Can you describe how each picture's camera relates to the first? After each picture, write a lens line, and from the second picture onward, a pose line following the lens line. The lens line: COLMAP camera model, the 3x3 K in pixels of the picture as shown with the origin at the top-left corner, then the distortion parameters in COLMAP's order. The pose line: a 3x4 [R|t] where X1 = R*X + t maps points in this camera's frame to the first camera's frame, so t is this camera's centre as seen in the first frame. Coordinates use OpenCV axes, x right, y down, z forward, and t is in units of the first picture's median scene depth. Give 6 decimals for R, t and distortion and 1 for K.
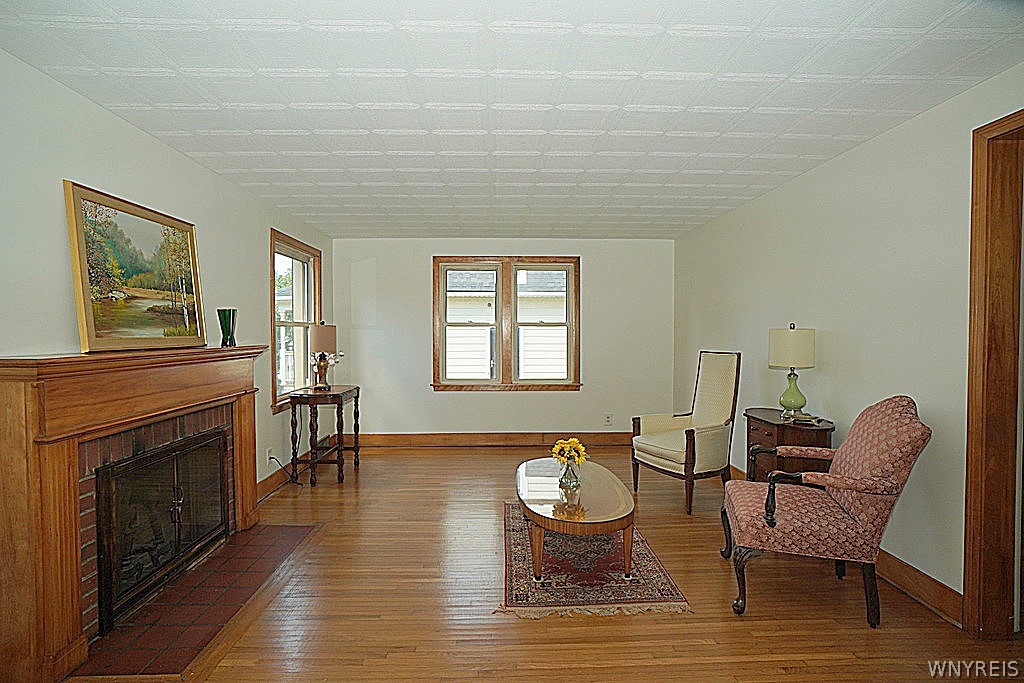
lens RADIAL K [[450.5, 0, 506.2], [0, 450.5, 344.3], [0, 0, 1]] dist [-0.065161, 0.022048]
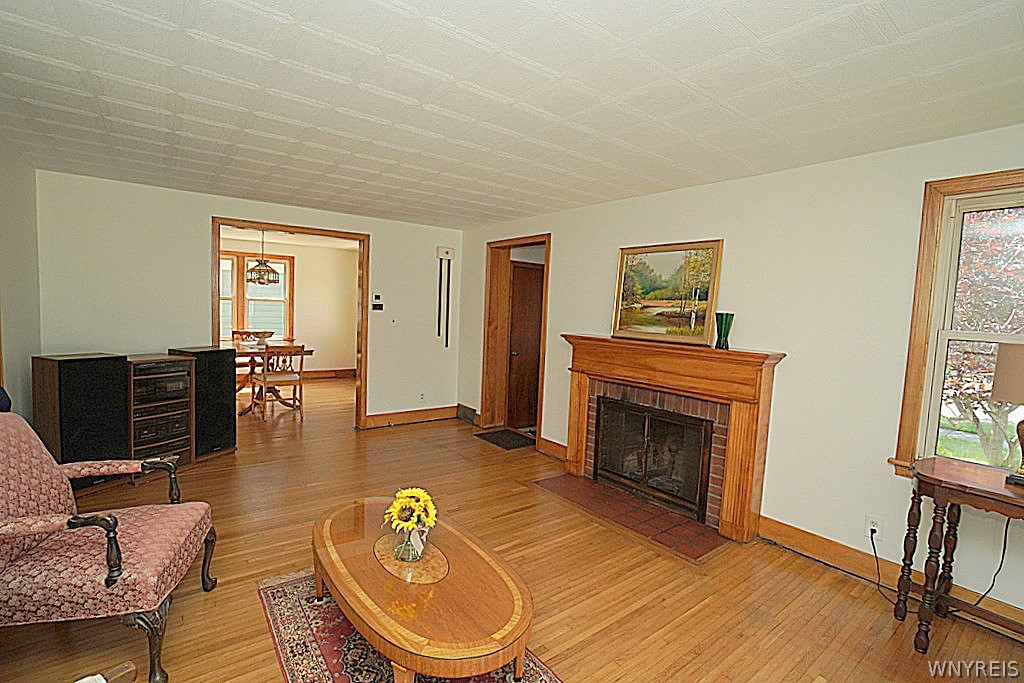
lens RADIAL K [[450.2, 0, 505.4], [0, 450.2, 343.4], [0, 0, 1]] dist [-0.066638, 0.022850]
pose [[-0.793166, 0.013789, -0.608849, 0.408000], [-0.061459, 0.992827, 0.102550, -0.082992], [0.605896, 0.118758, -0.786630, 1.498186]]
